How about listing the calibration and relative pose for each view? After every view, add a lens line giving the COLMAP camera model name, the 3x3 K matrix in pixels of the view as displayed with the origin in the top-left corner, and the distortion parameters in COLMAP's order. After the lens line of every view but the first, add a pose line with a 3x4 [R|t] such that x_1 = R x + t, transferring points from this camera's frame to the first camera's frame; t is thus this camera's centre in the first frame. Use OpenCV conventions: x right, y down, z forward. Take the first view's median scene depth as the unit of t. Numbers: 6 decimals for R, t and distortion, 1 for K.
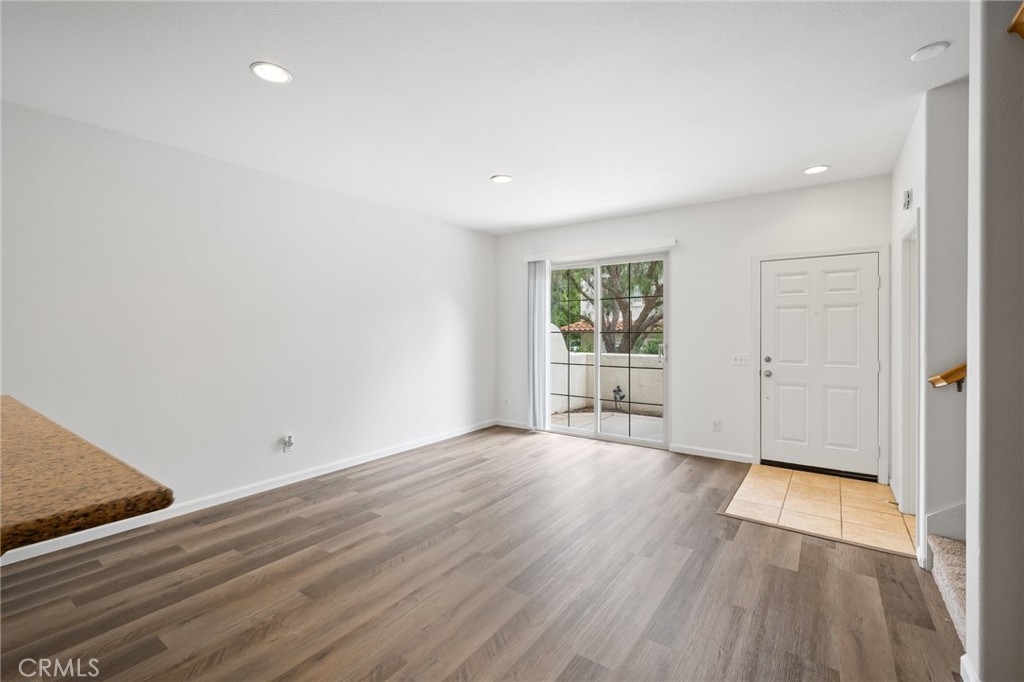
lens RADIAL K [[445.5, 0, 504.6], [0, 445.5, 333.2], [0, 0, 1]] dist [0.001383, 0.001371]
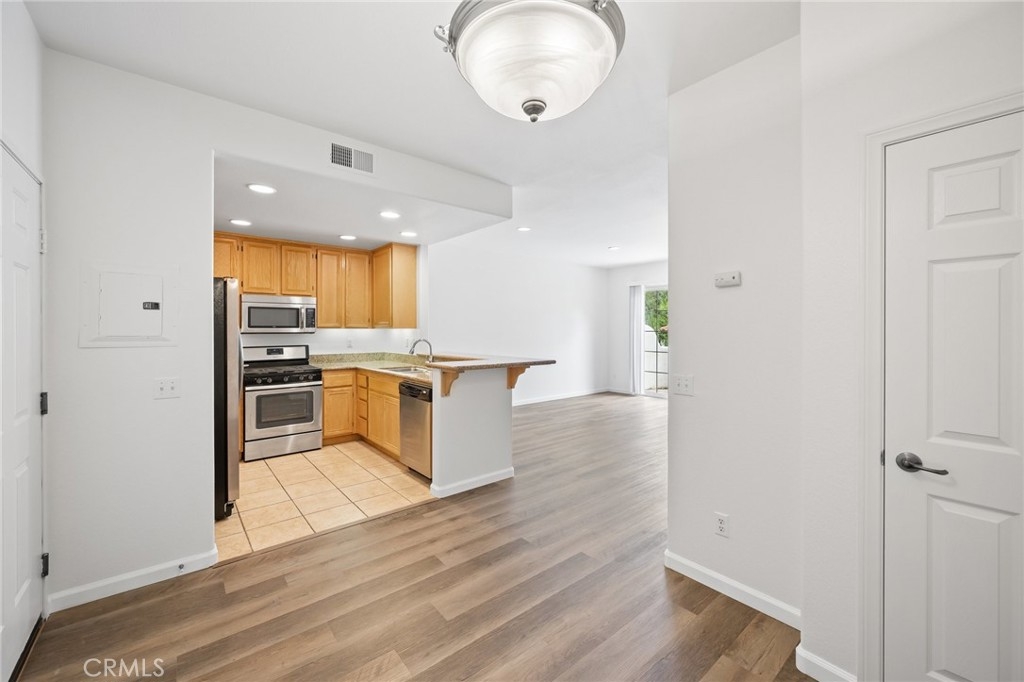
lens RADIAL K [[408.1, 0, 507.6], [0, 408.1, 329.0], [0, 0, 1]] dist [0.002194, -0.000130]
pose [[0.970471, 0.002592, -0.241205, -0.027050], [-0.004660, 0.999957, -0.008004, 0.006129], [0.241174, 0.008892, 0.970441, -0.782117]]
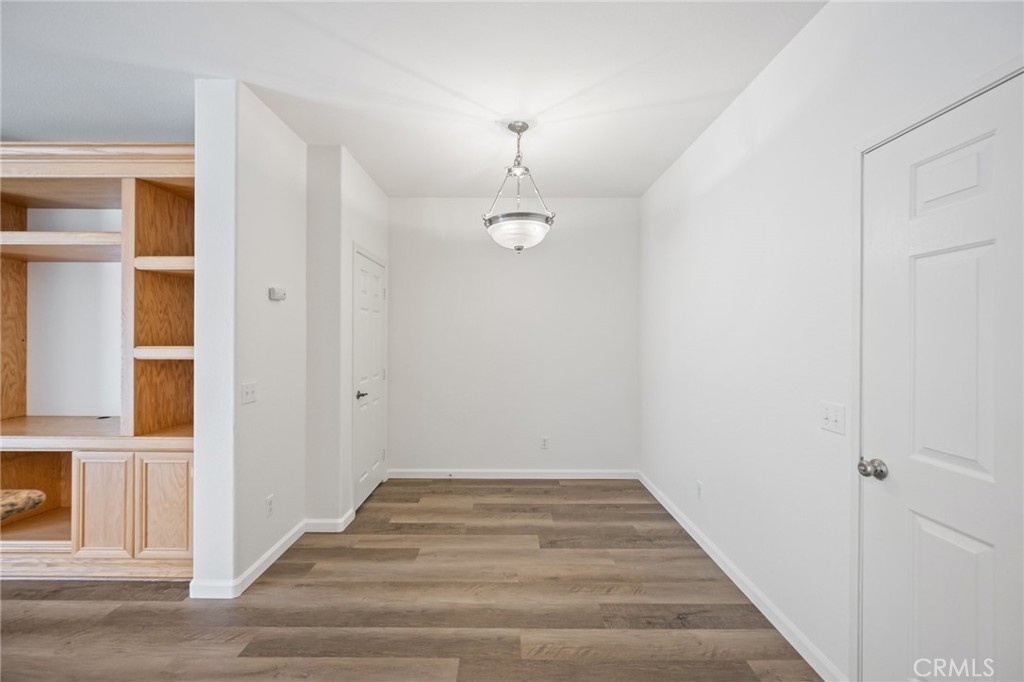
lens RADIAL K [[408.1, 0, 516.4], [0, 408.1, 336.5], [0, 0, 1]] dist [0.002194, -0.000130]
pose [[-0.591987, -0.001057, 0.805947, -0.629225], [0.002362, 0.999993, 0.003047, 0.001670], [-0.805944, 0.003708, -0.591980, -0.085635]]
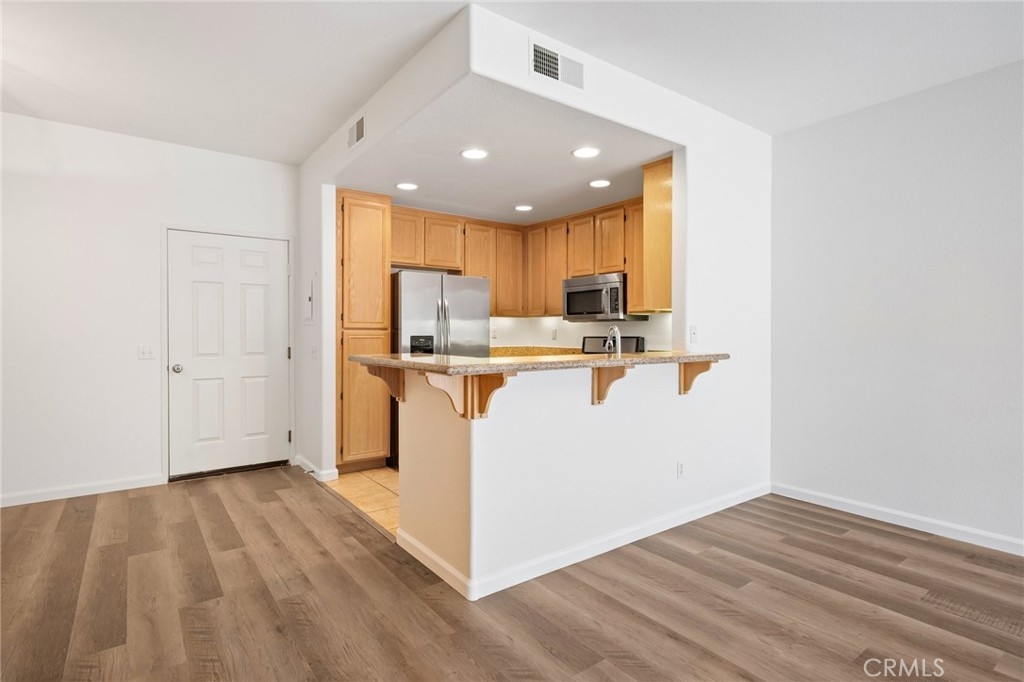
lens RADIAL K [[510.4, 0, 513.0], [0, 510.4, 345.9], [0, 0, 1]] dist [-0.005714, 0.000632]
pose [[-0.288452, 0.025542, -0.957154, 0.306660], [-0.008407, 0.999538, 0.029206, 0.038828], [0.957457, 0.016472, -0.288104, 0.424612]]
